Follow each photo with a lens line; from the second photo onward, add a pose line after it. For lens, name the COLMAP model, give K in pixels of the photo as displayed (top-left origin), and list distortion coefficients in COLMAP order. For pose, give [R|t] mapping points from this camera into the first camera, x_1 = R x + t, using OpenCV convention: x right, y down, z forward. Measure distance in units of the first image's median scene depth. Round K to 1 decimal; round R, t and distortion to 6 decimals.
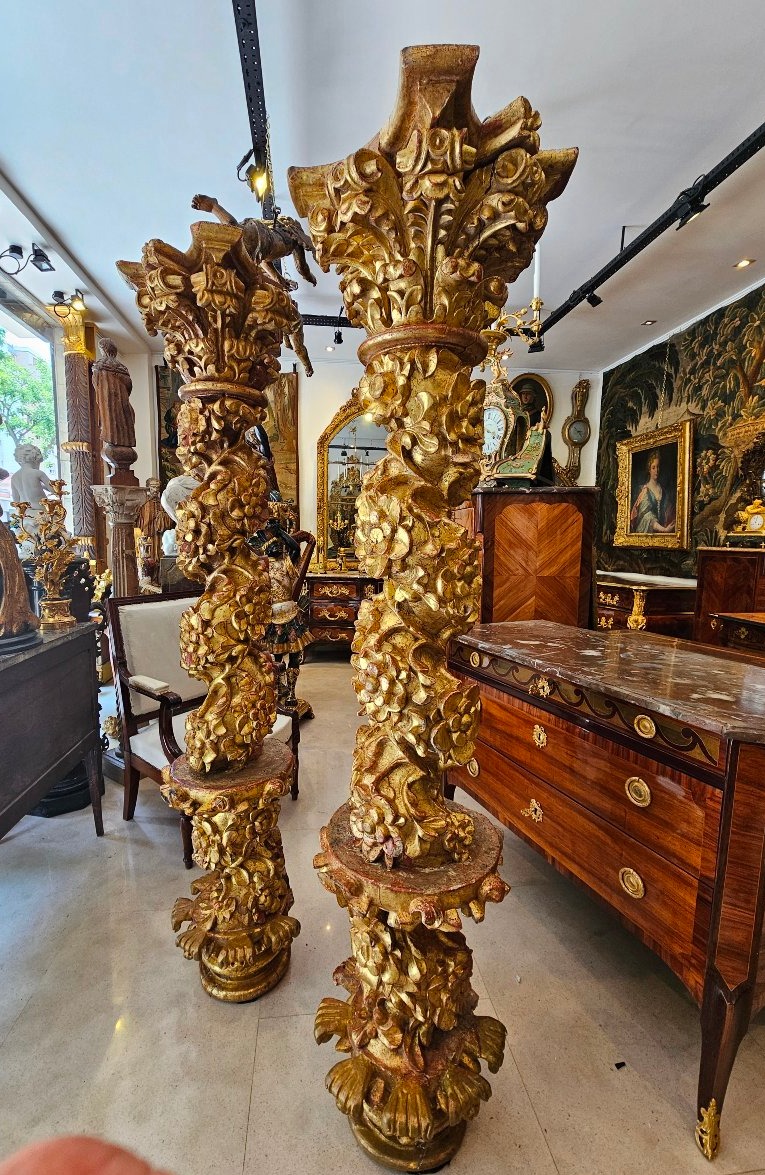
lens RADIAL K [[499.6, 0, 369.8], [0, 499.6, 596.7], [0, 0, 1]] dist [0.004920, -0.000033]
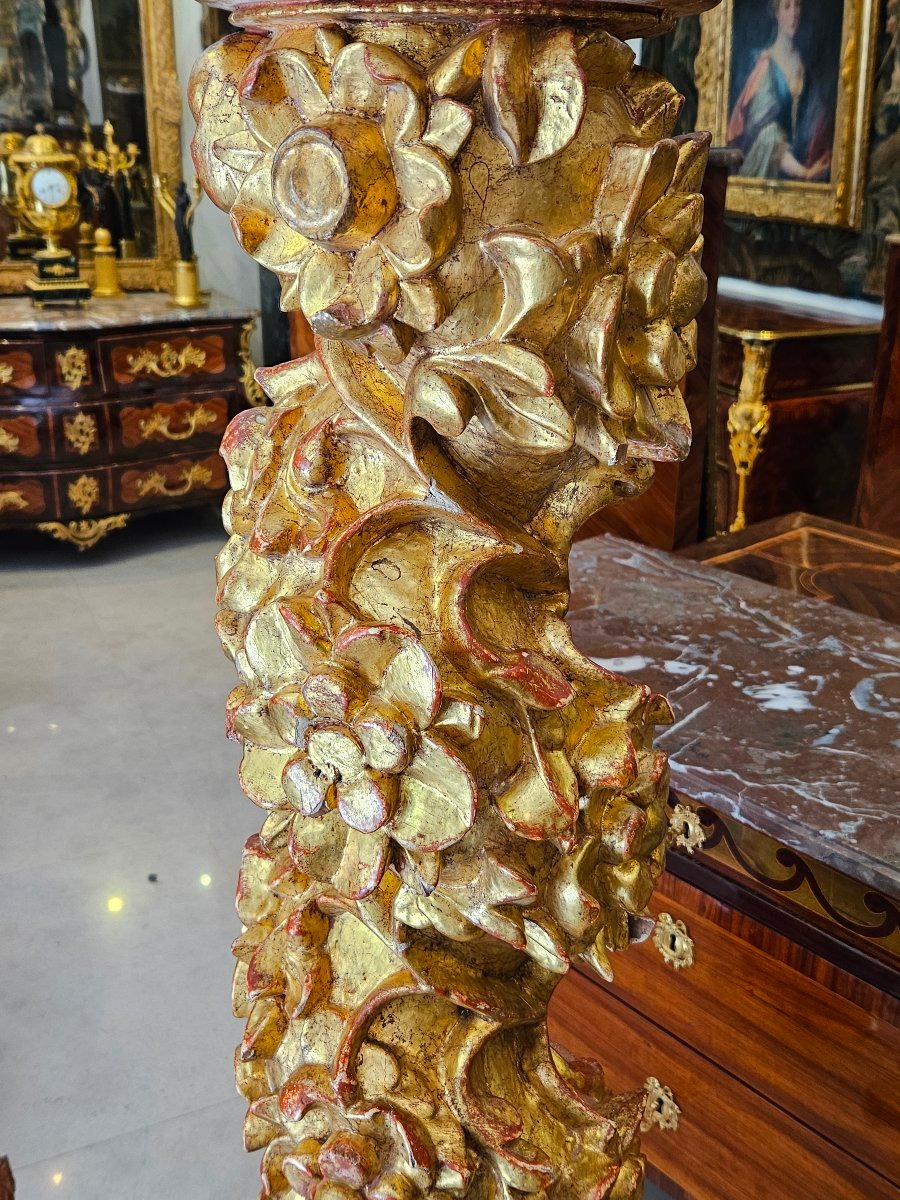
lens RADIAL K [[1225.5, 0, 453.6], [0, 1225.5, 604.2], [0, 0, 1]] dist [0.023576, 0.000000]
pose [[0.947935, -0.120317, 0.294860, -0.027018], [0.038579, 0.962451, 0.268701, -0.093039], [-0.316117, -0.243335, 0.916983, 0.101987]]
